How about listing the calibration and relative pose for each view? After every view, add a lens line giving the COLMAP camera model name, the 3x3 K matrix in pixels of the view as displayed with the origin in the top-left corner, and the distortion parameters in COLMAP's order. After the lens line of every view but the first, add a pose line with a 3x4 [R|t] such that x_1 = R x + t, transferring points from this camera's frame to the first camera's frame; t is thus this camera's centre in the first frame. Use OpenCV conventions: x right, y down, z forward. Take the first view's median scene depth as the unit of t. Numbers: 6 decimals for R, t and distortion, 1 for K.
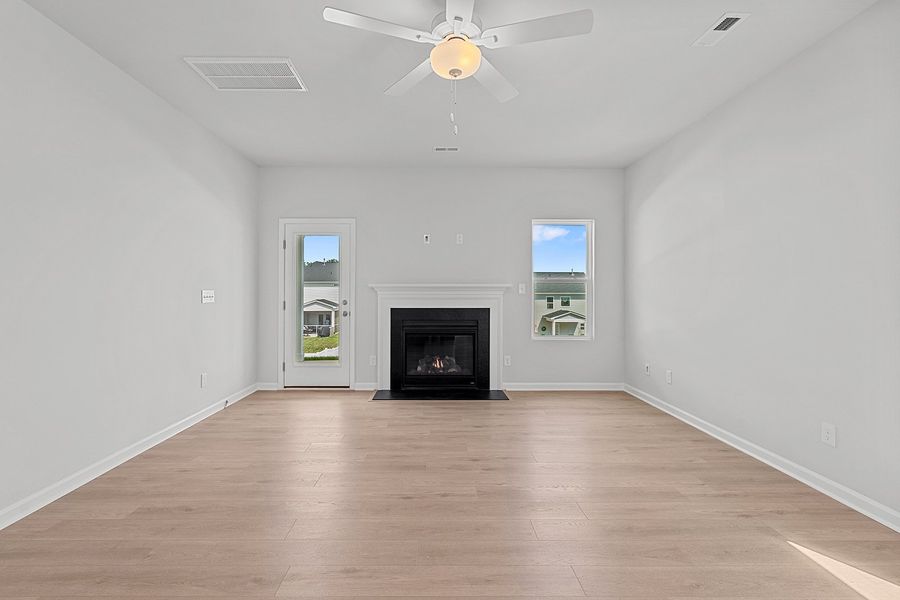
lens RADIAL K [[398.8, 0, 443.5], [0, 398.8, 290.5], [0, 0, 1]] dist [-0.002228, -0.000237]
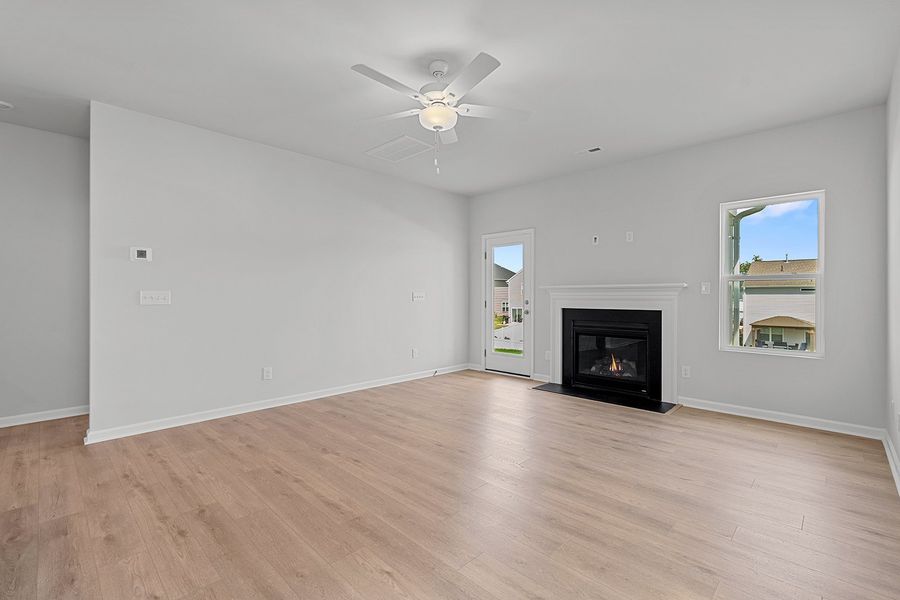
lens RADIAL K [[400.2, 0, 455.9], [0, 400.2, 294.0], [0, 0, 1]] dist [-0.000850, 0.000169]
pose [[0.715004, -0.004563, -0.699105, 0.416904], [0.007393, 0.999972, 0.001035, 0.003225], [0.699081, -0.005909, 0.715018, 0.033628]]
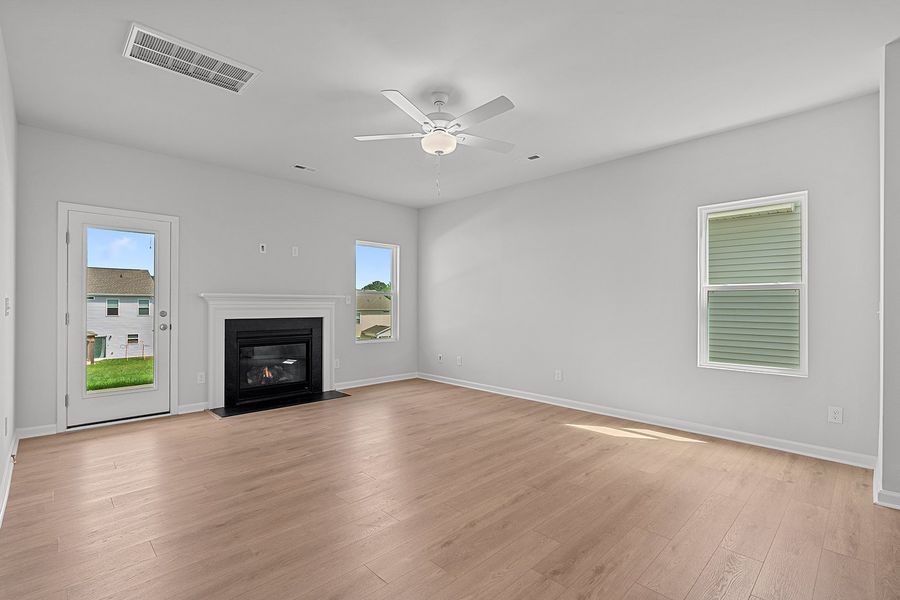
lens RADIAL K [[401.7, 0, 448.1], [0, 401.7, 302.9], [0, 0, 1]] dist [-0.001146, 0.000064]
pose [[0.729347, 0.004260, 0.684131, -0.393373], [-0.007790, 0.999967, 0.002078, 0.000127], [-0.684100, -0.006845, 0.729356, -0.040997]]
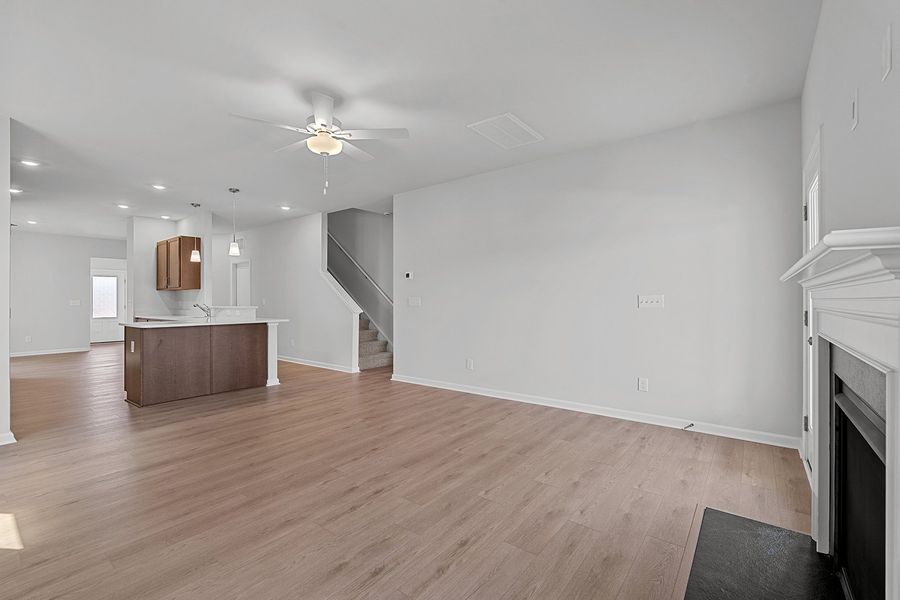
lens RADIAL K [[401.7, 0, 448.1], [0, 401.7, 302.9], [0, 0, 1]] dist [-0.001146, 0.000064]
pose [[-0.633396, 0.004799, -0.773813, 0.374450], [0.011337, 0.999931, -0.003078, 0.012959], [0.773745, -0.010722, -0.633406, 0.959125]]
